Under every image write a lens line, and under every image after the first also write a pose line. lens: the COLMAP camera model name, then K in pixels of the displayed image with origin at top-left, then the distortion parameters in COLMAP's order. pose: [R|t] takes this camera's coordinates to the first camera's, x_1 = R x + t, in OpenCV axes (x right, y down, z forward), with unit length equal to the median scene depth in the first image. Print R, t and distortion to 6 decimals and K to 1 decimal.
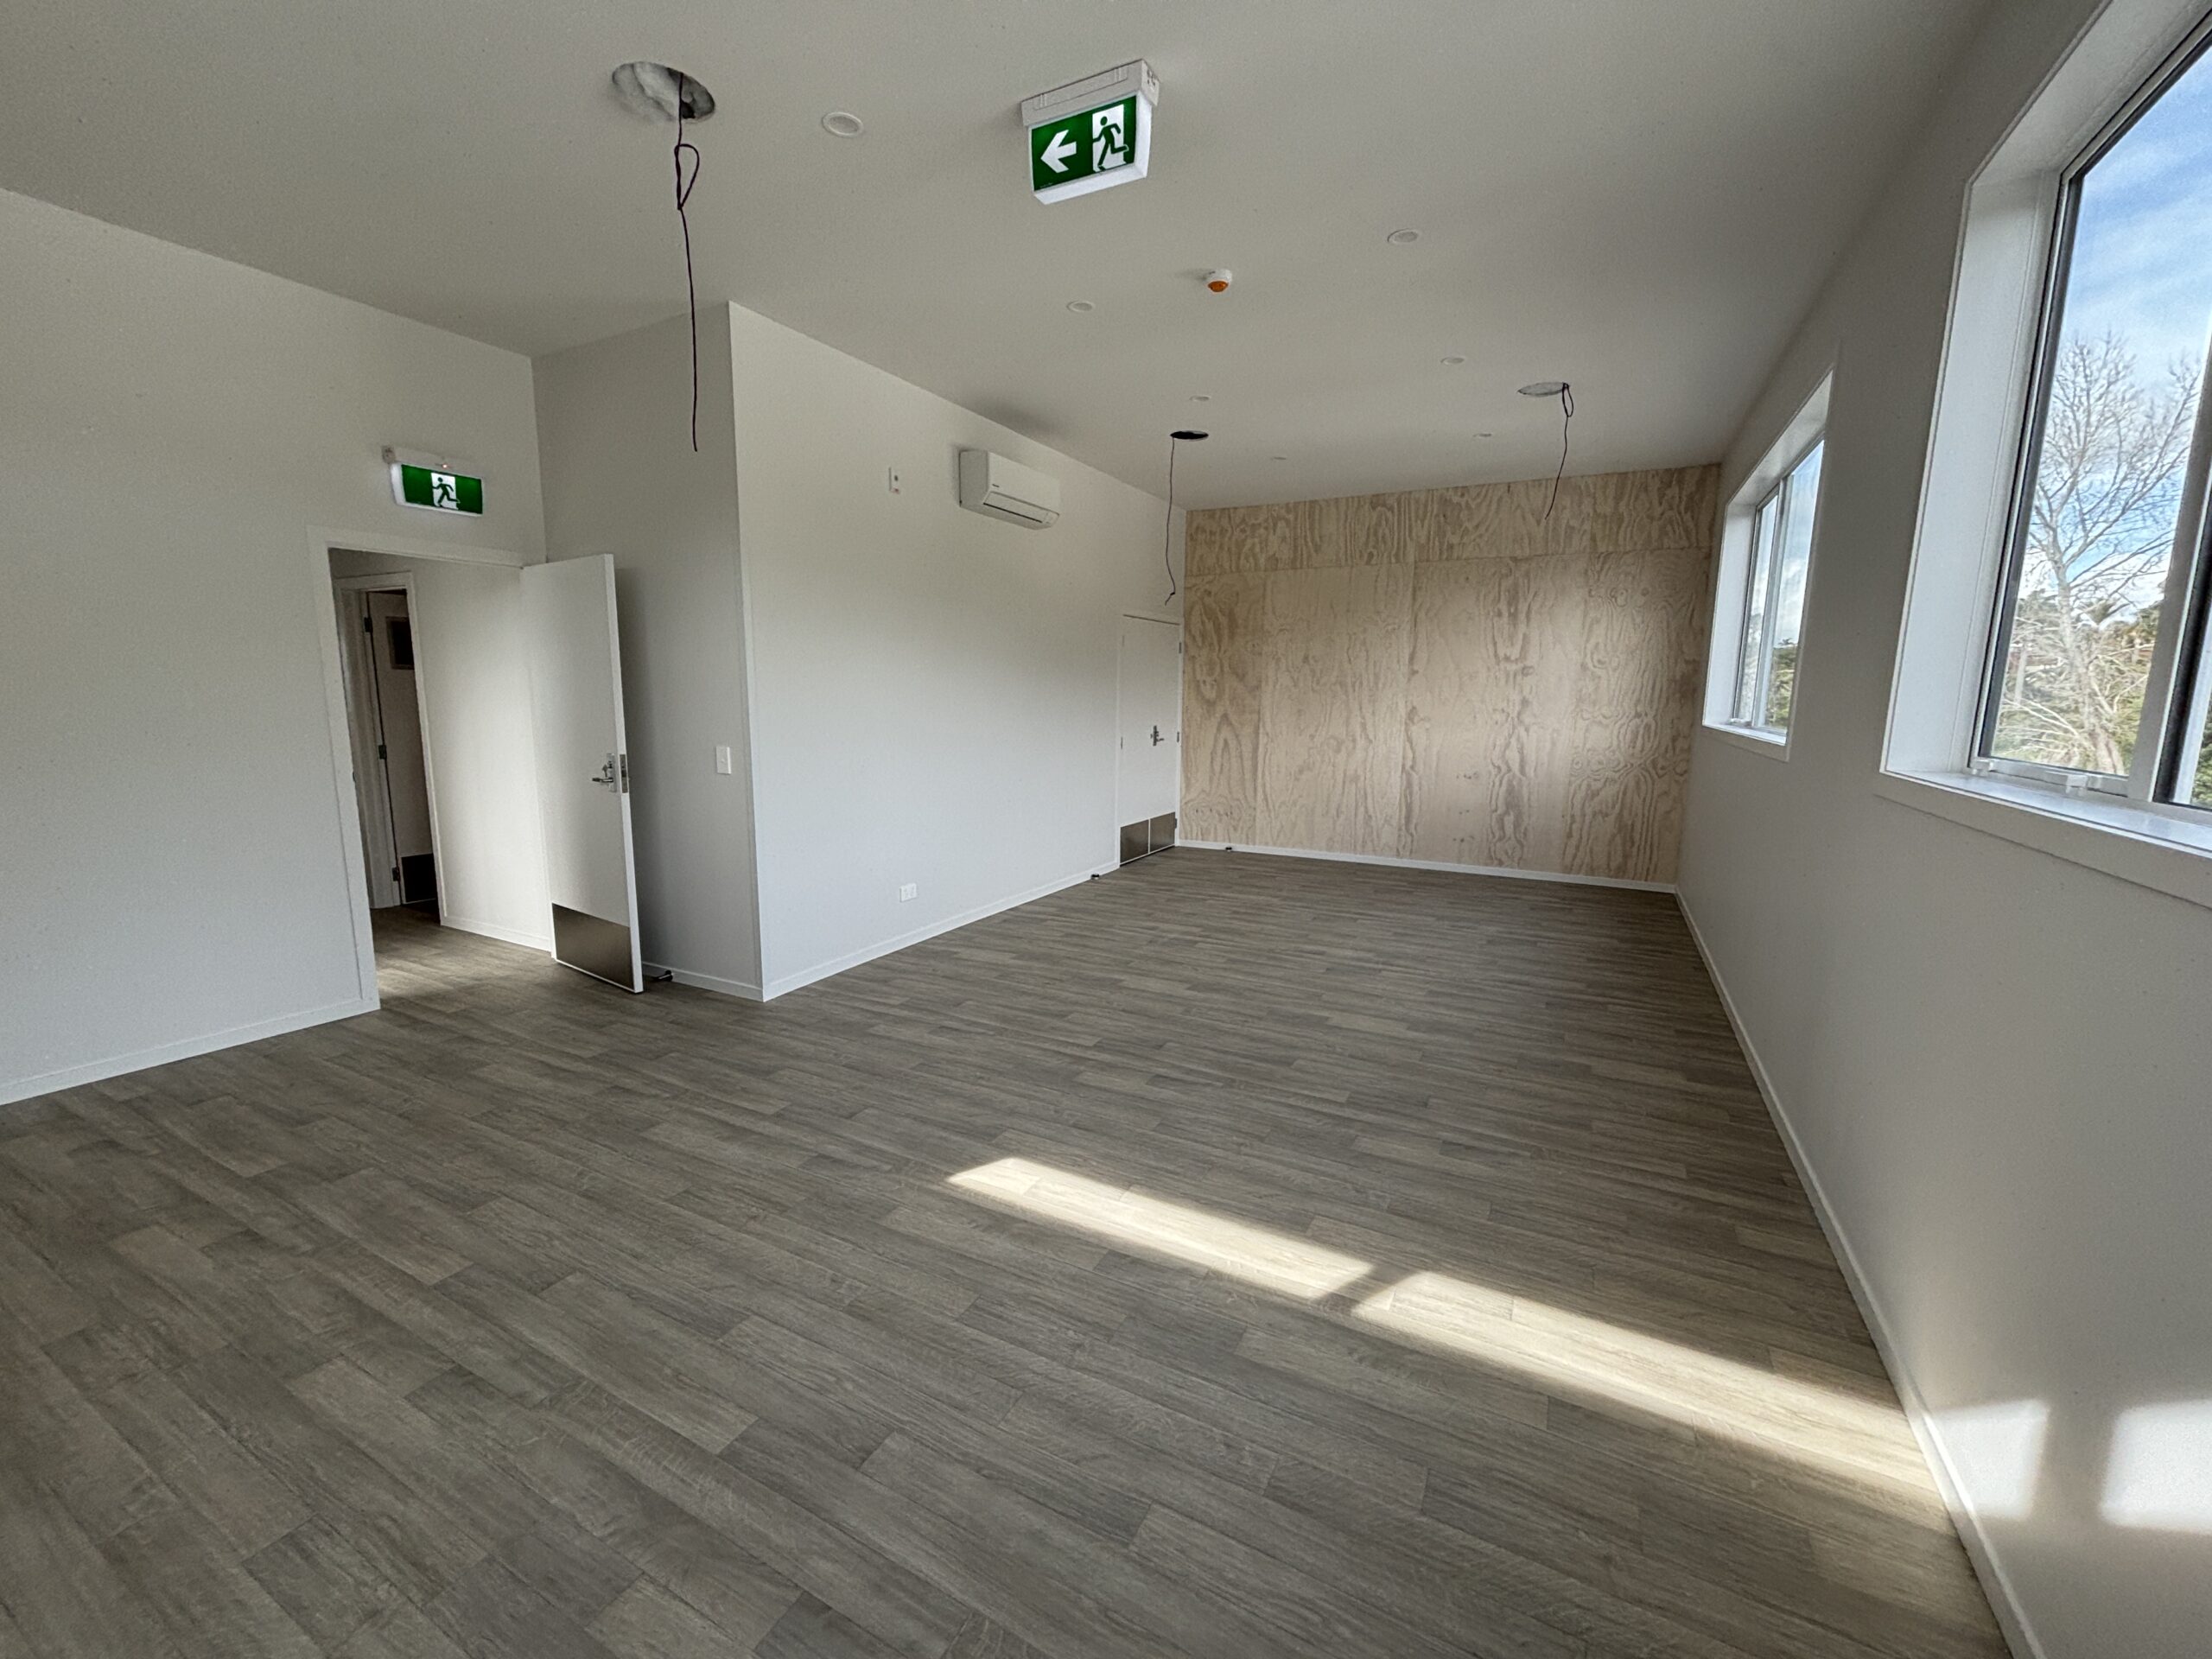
lens RADIAL K [[888.6, 0, 1109.0], [0, 888.6, 821.9], [0, 0, 1]] dist [-0.000604, 0.000286]
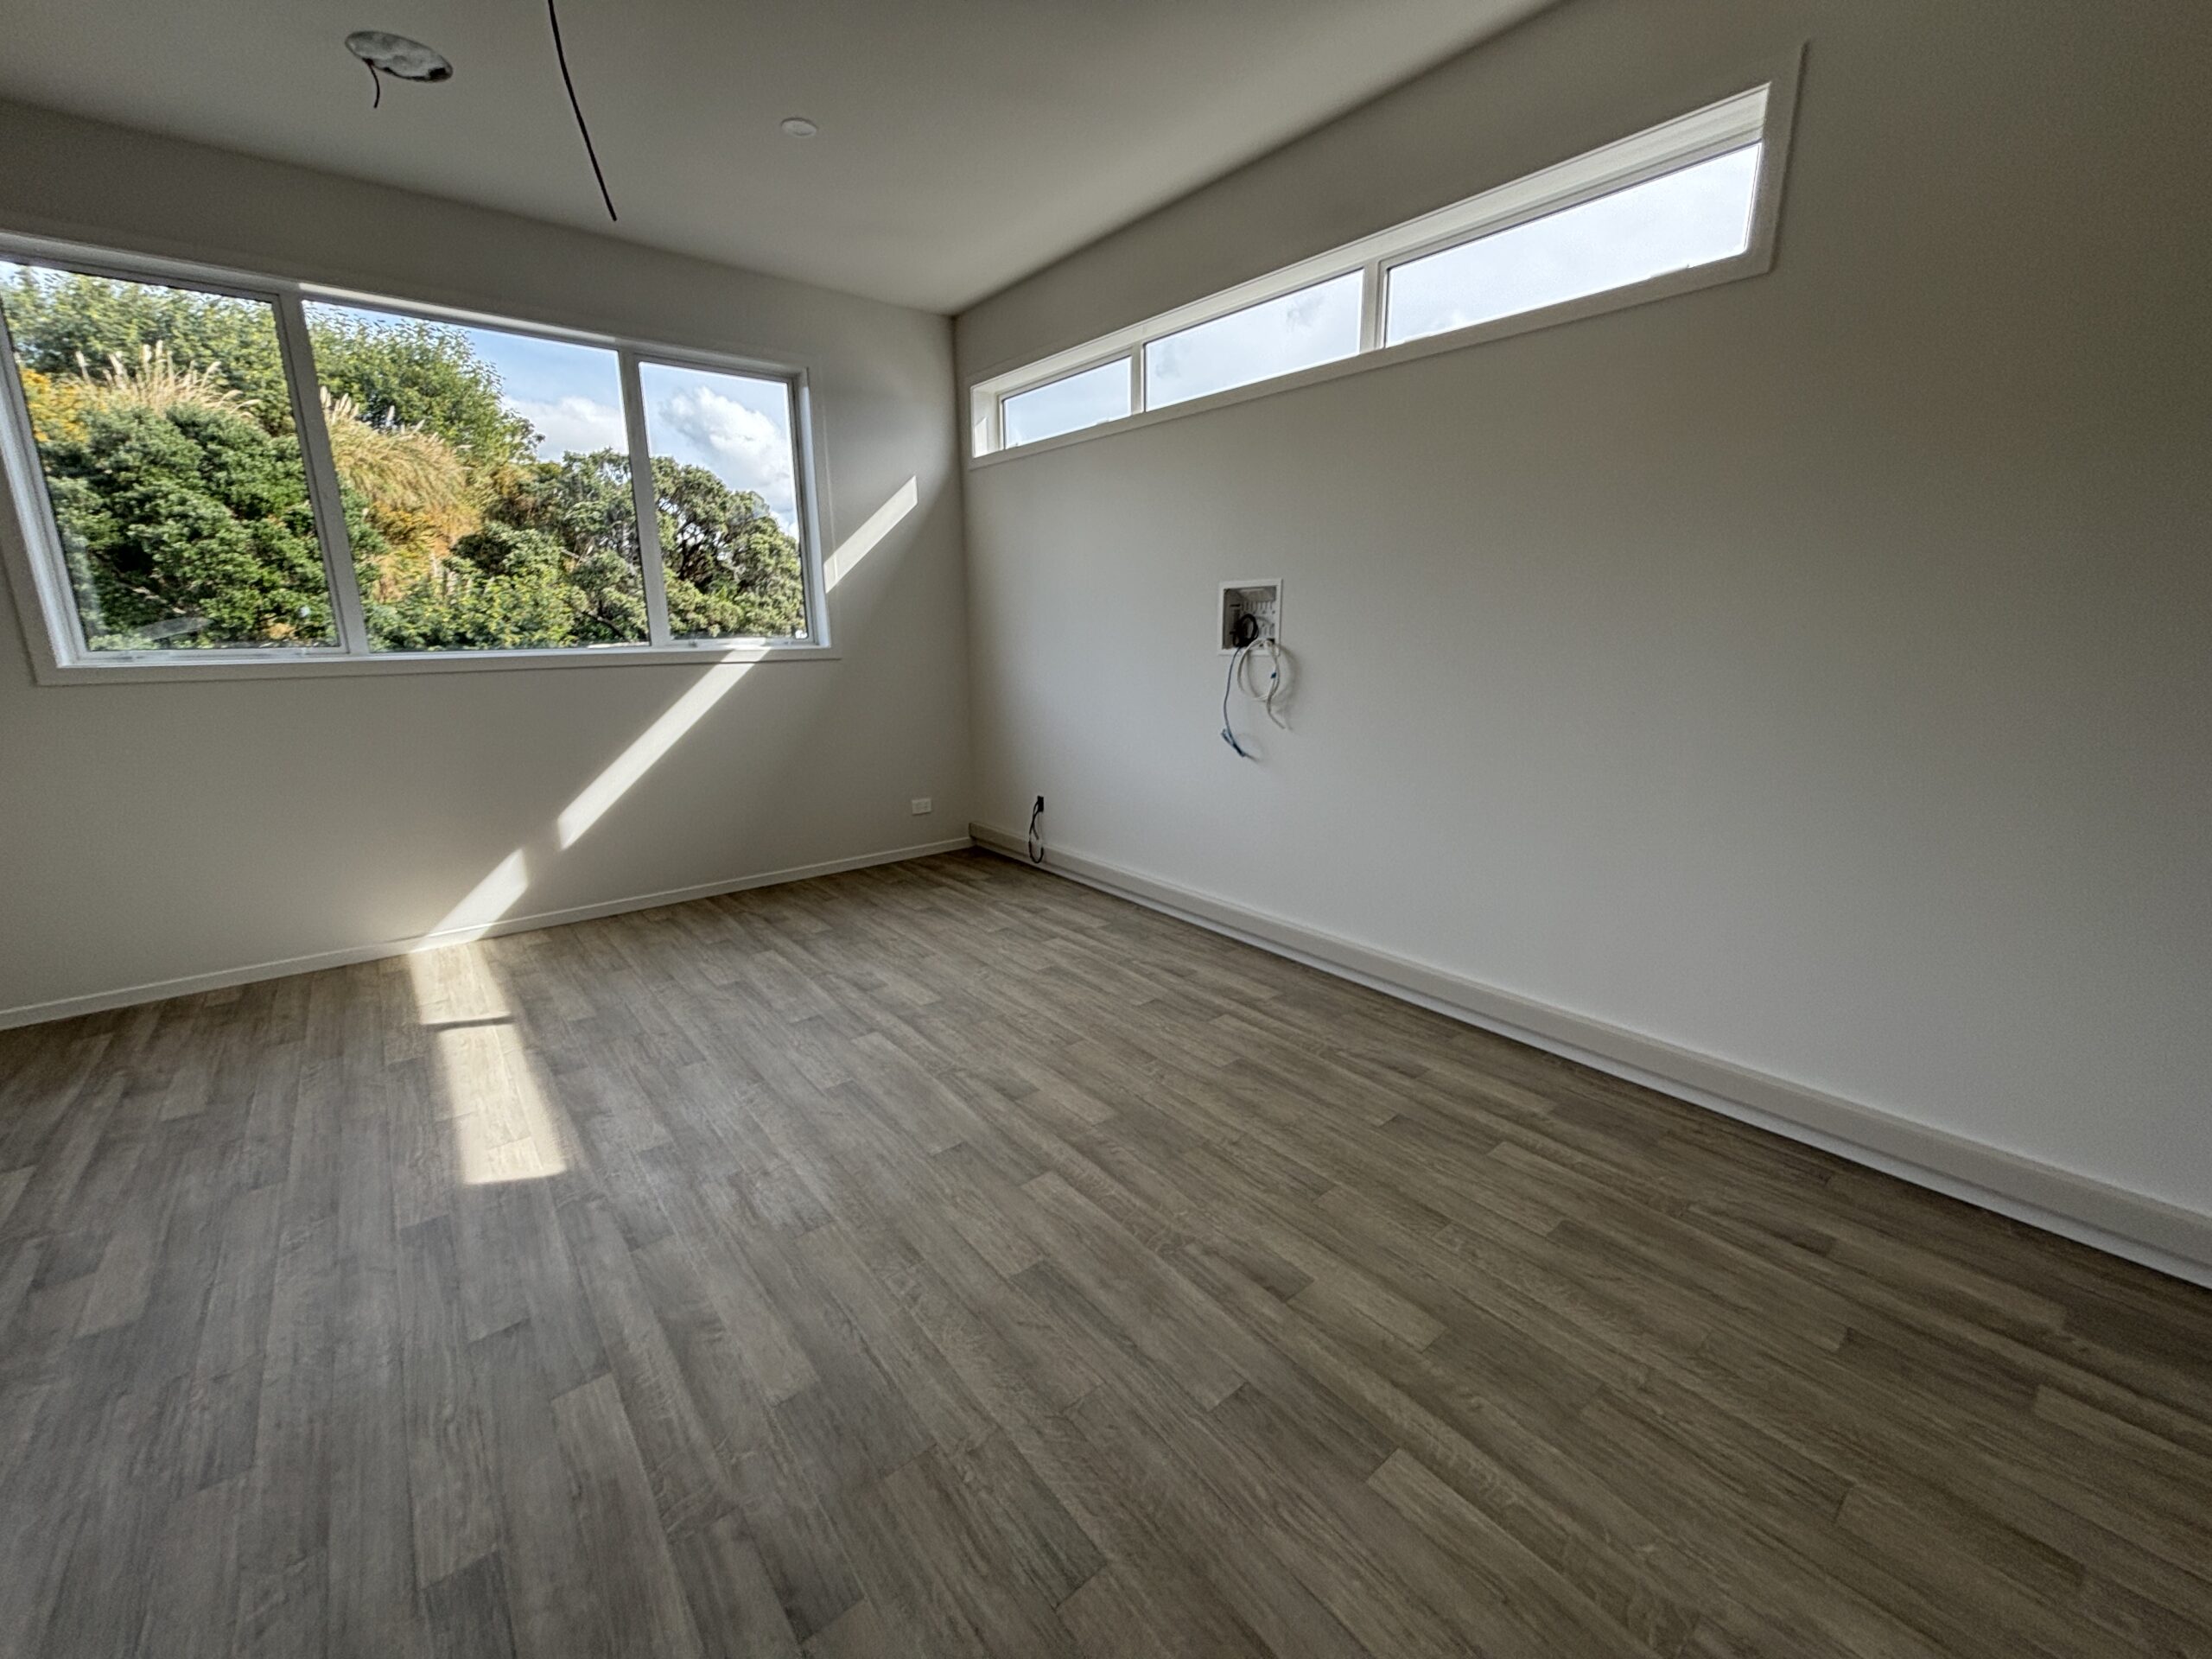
lens RADIAL K [[888.6, 0, 1109.0], [0, 888.6, 821.9], [0, 0, 1]] dist [-0.000604, 0.000286]
pose [[-0.923056, -0.088205, 0.374416, -1.099224], [0.056583, 0.931632, 0.358970, -0.226334], [-0.380481, 0.352535, -0.854958, 1.604416]]
